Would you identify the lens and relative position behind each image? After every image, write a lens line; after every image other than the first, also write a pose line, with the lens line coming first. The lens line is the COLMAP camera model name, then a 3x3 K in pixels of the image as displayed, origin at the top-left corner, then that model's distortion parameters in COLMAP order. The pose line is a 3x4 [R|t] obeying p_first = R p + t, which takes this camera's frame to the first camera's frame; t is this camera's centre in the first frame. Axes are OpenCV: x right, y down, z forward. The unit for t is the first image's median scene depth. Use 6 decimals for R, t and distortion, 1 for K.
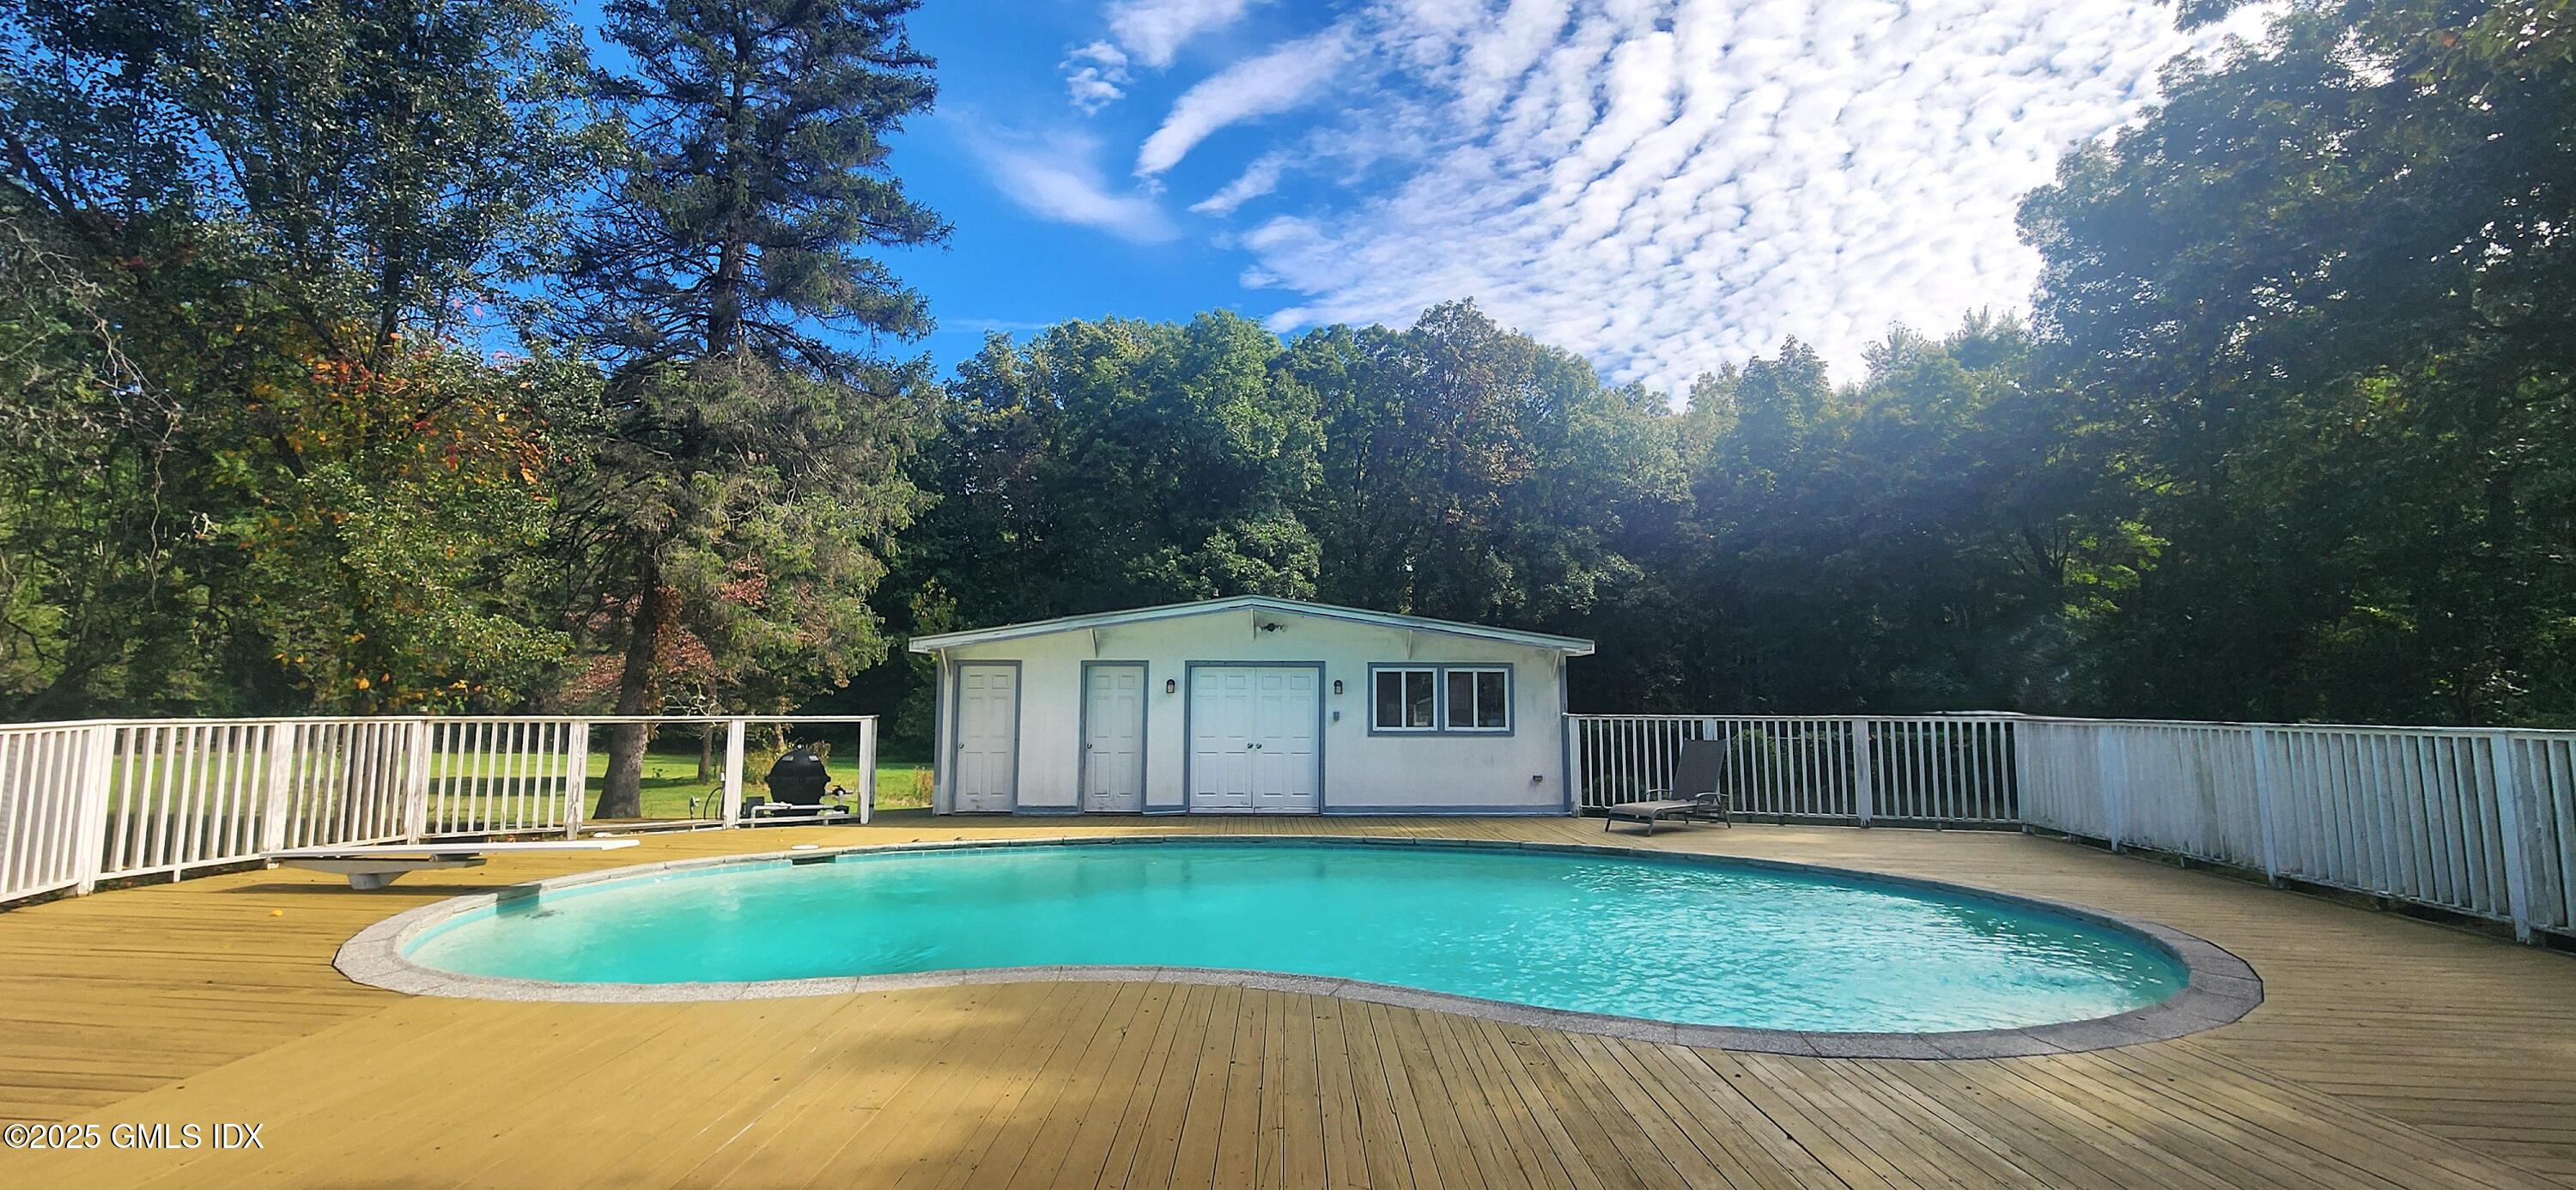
lens RADIAL K [[1014.9, 0, 1288.0], [0, 1014.9, 595.0], [0, 0, 1]] dist [-0.000271, -0.000025]
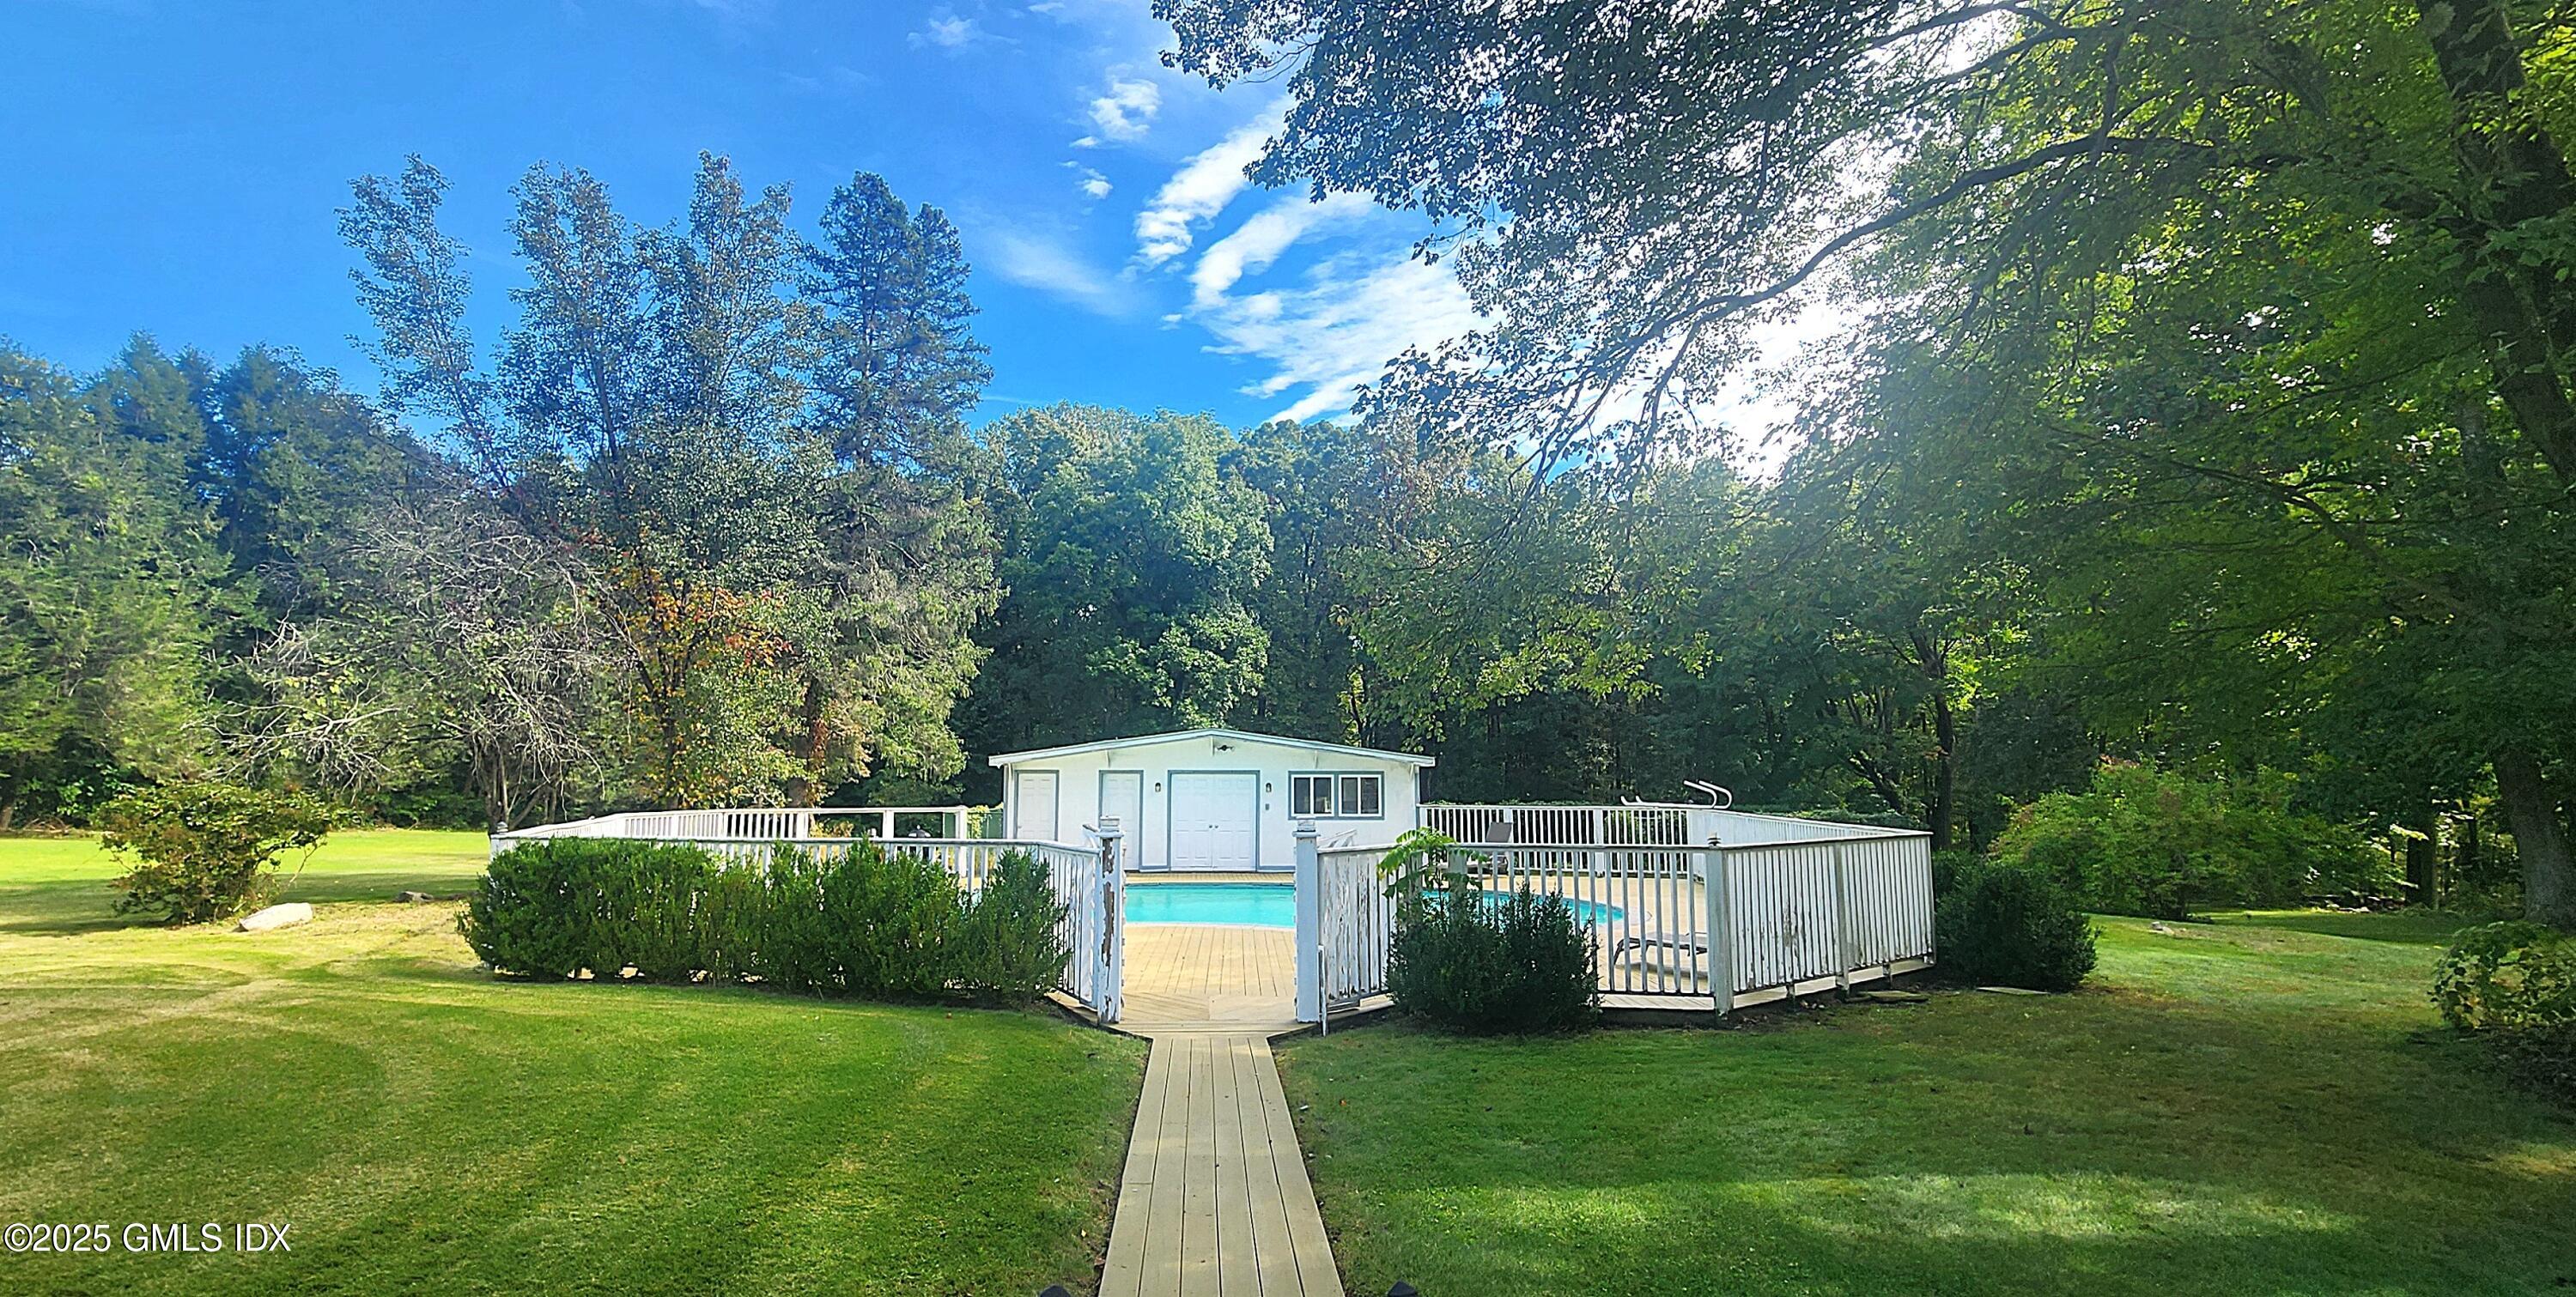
lens RADIAL K [[1055.9, 0, 1241.0], [0, 1055.9, 651.3], [0, 0, 1]] dist [-0.000780, -0.000042]
pose [[0.999998, -0.000669, 0.002063, 0.001073], [0.000701, 0.999882, -0.015373, -0.018937], [-0.002052, 0.015374, 0.999880, -0.124316]]
